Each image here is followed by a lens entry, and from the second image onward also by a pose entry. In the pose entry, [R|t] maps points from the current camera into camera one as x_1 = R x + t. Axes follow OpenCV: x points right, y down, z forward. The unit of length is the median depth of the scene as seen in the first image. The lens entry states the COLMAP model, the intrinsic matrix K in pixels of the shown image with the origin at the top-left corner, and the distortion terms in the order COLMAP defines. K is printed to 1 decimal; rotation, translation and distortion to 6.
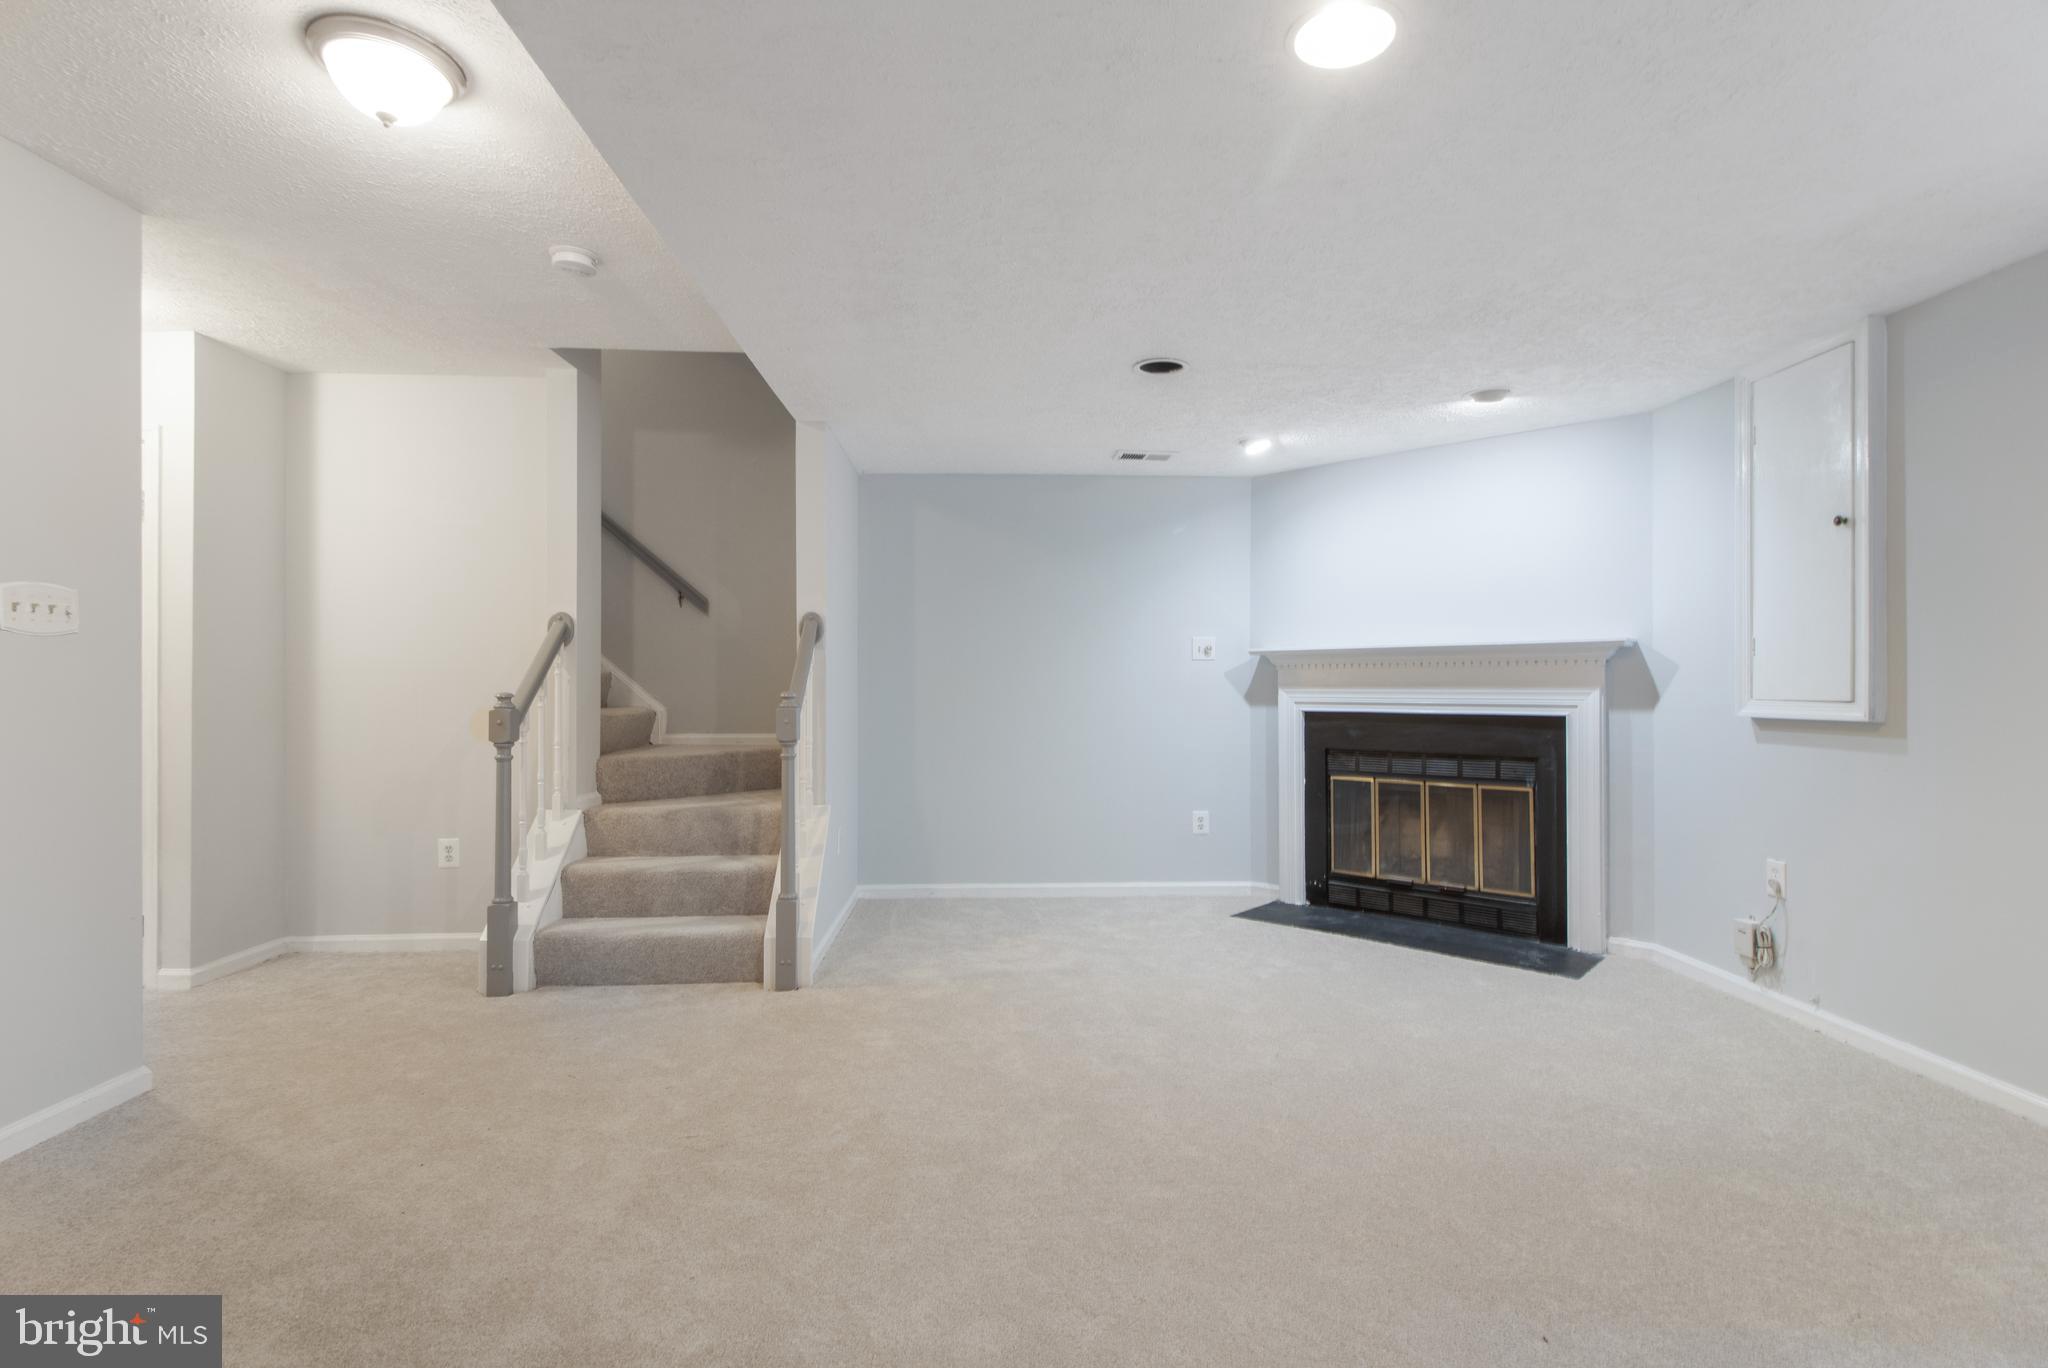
lens RADIAL K [[979.3, 0, 1025.2], [0, 979.3, 682.7], [0, 0, 1]] dist [0.003961, -0.000113]
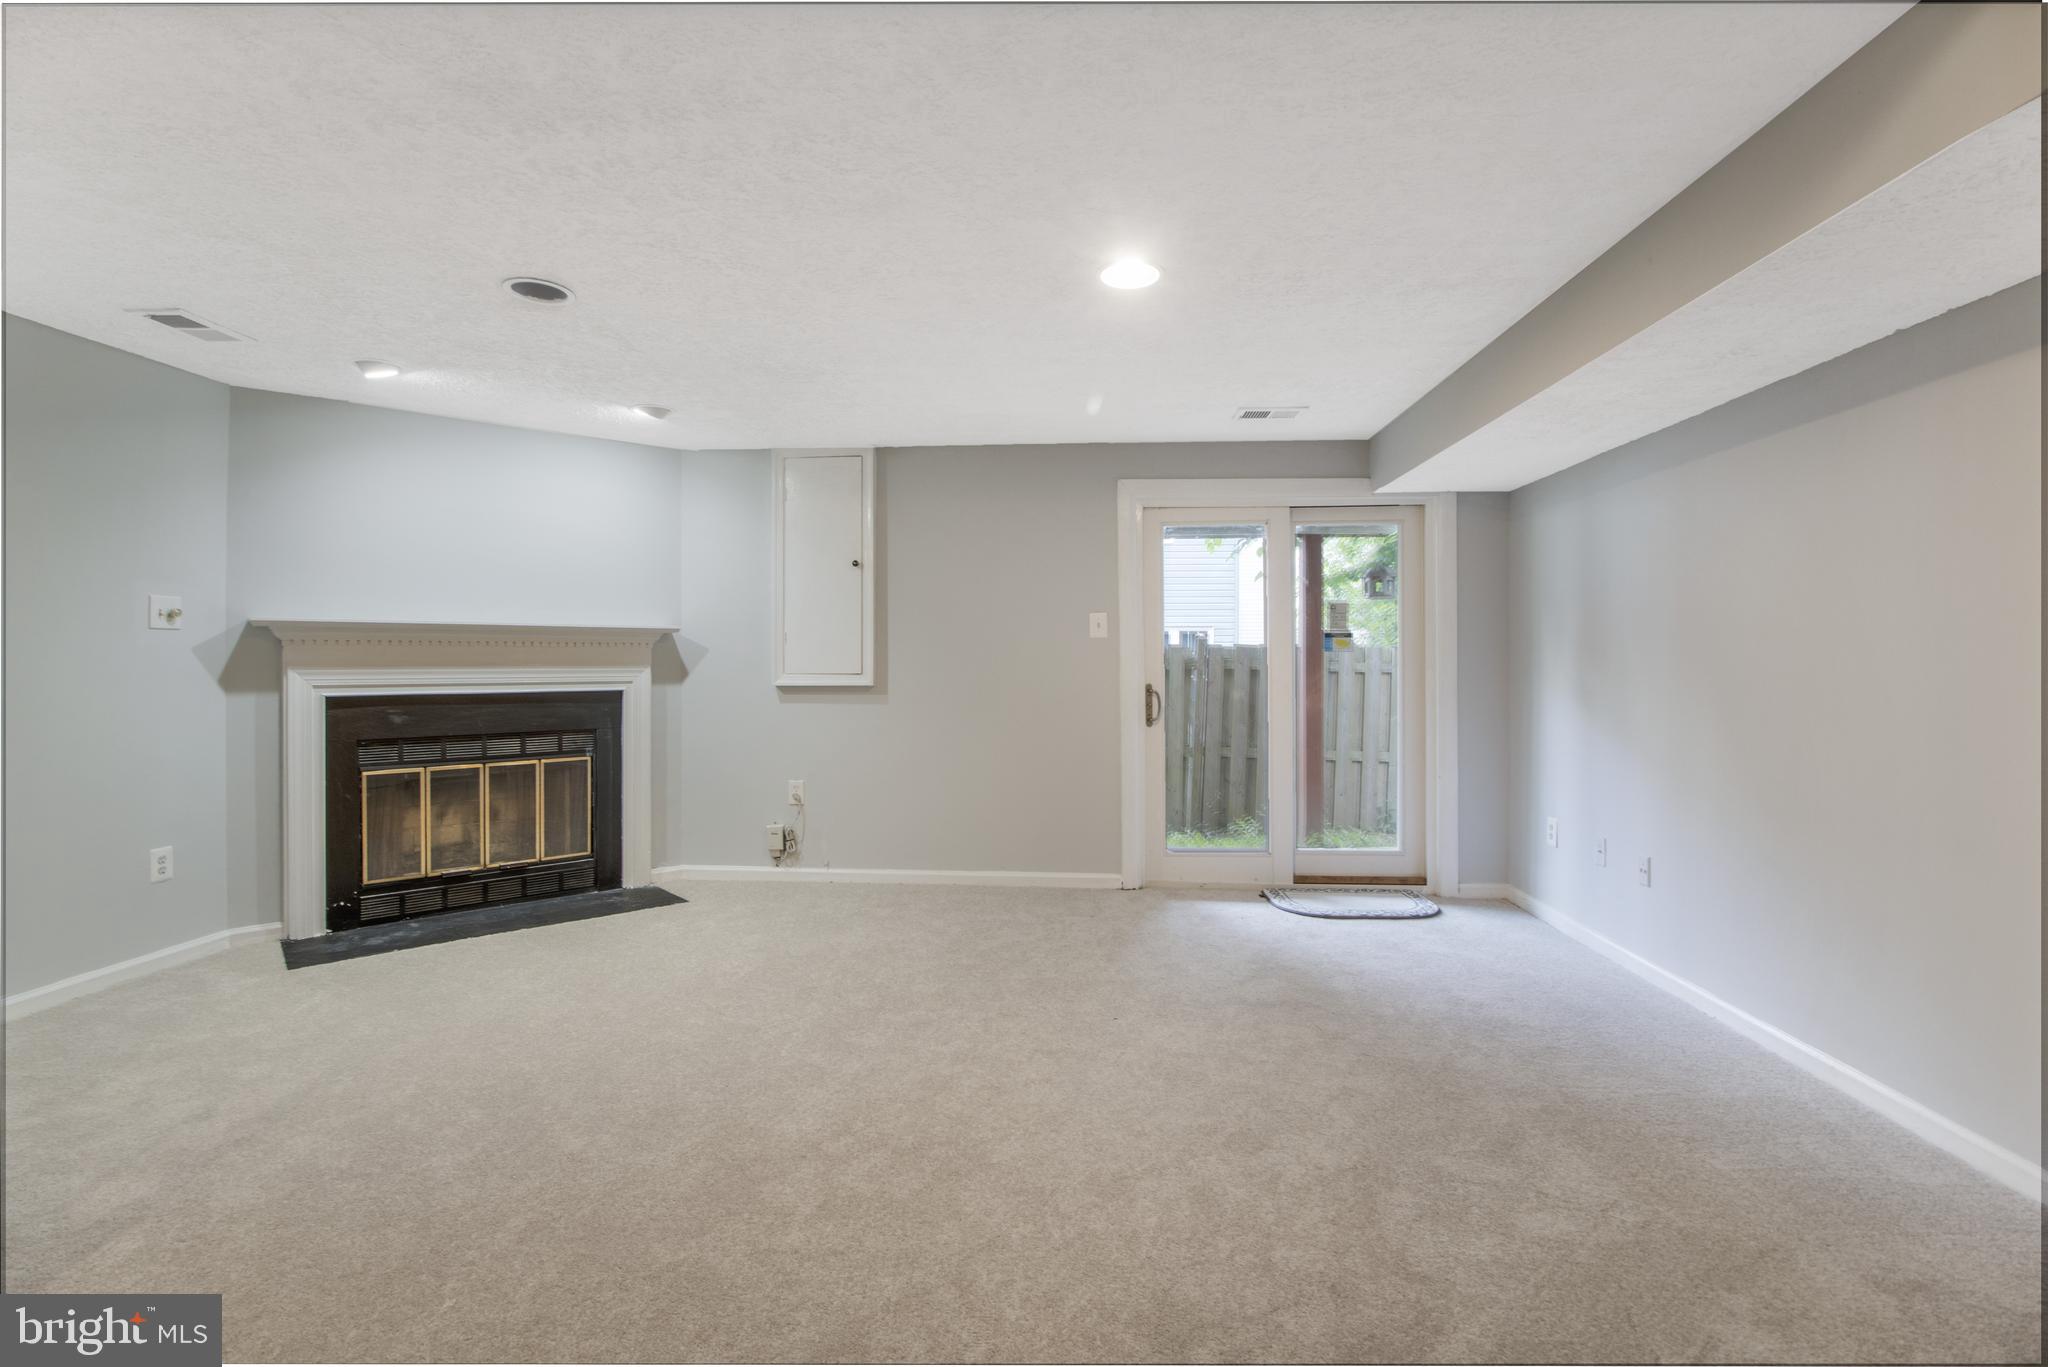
lens RADIAL K [[979.3, 0, 1025.1], [0, 979.3, 671.3], [0, 0, 1]] dist [0.003961, -0.000113]
pose [[0.100896, -0.009517, 0.994852, -0.507238], [-0.001261, 0.999952, 0.009694, -0.000939], [-0.994896, -0.002233, 0.100879, 0.369267]]
